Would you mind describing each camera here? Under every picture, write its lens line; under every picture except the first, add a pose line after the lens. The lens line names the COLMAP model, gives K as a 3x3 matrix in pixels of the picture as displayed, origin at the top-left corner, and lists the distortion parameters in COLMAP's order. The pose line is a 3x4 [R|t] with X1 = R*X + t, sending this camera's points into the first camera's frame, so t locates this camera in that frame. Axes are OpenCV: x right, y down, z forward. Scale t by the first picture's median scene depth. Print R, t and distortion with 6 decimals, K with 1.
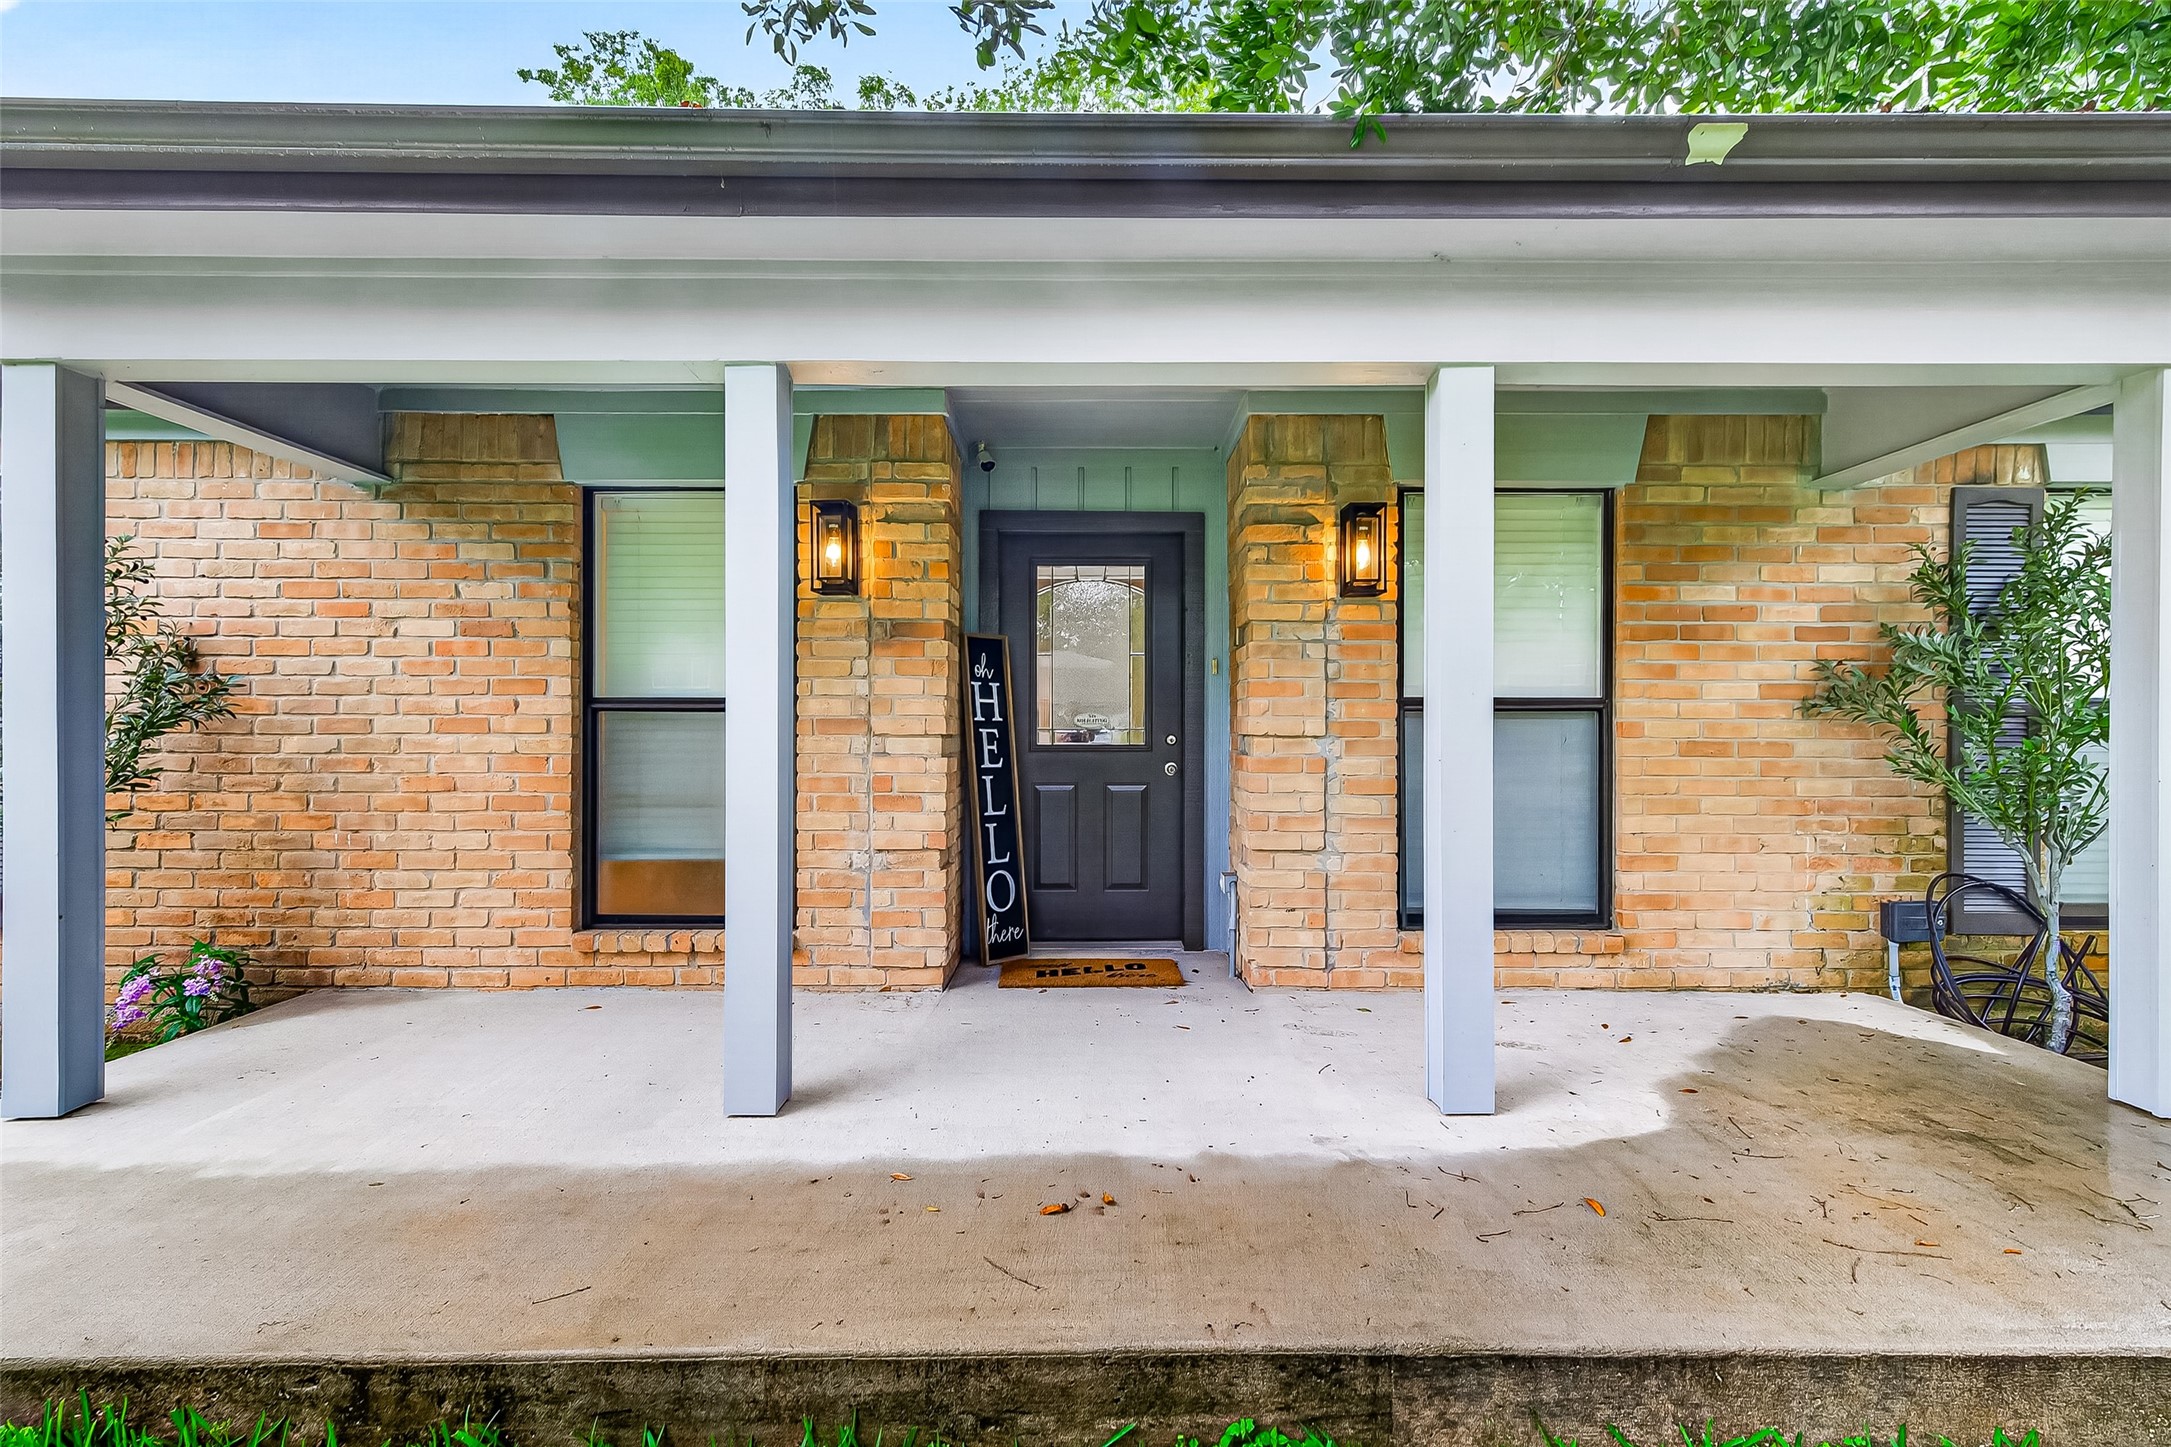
lens RADIAL K [[949.4, 0, 1117.3], [0, 949.4, 732.3], [0, 0, 1]] dist [-0.000281, 0.000272]
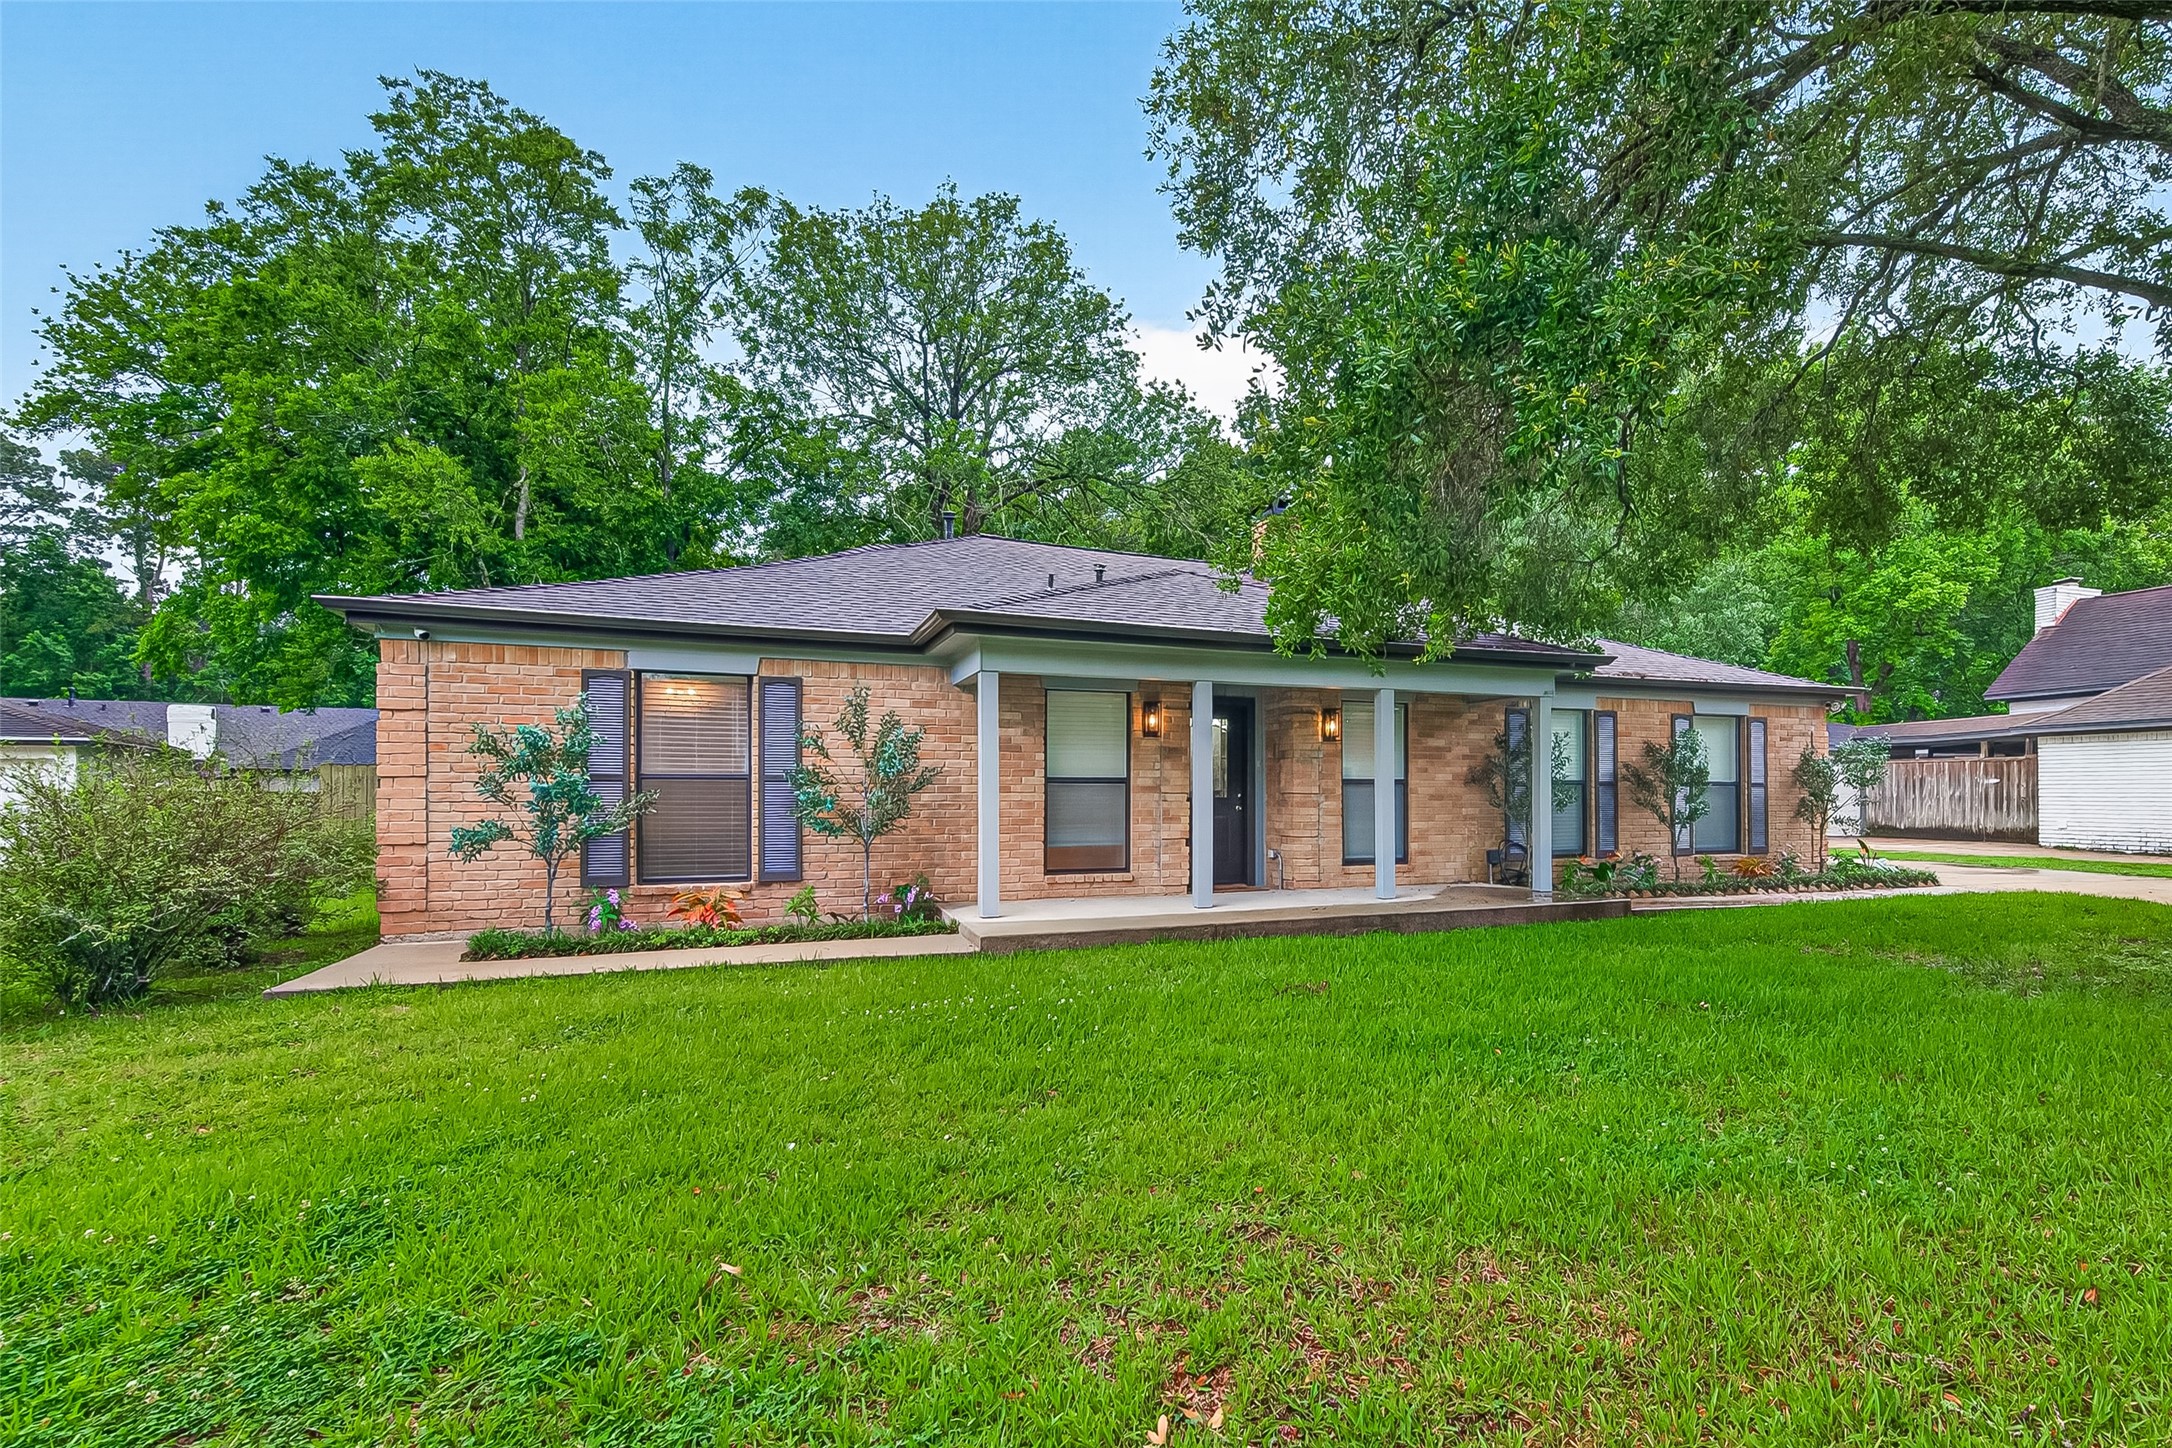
lens RADIAL K [[1037.1, 0, 1143.9], [0, 1037.1, 786.4], [0, 0, 1]] dist [-0.000572, -0.000016]
pose [[0.930422, 0.001551, 0.366487, -1.303796], [0.001488, 0.999967, -0.008010, 0.007517], [-0.366487, 0.007998, 0.930389, -1.531378]]
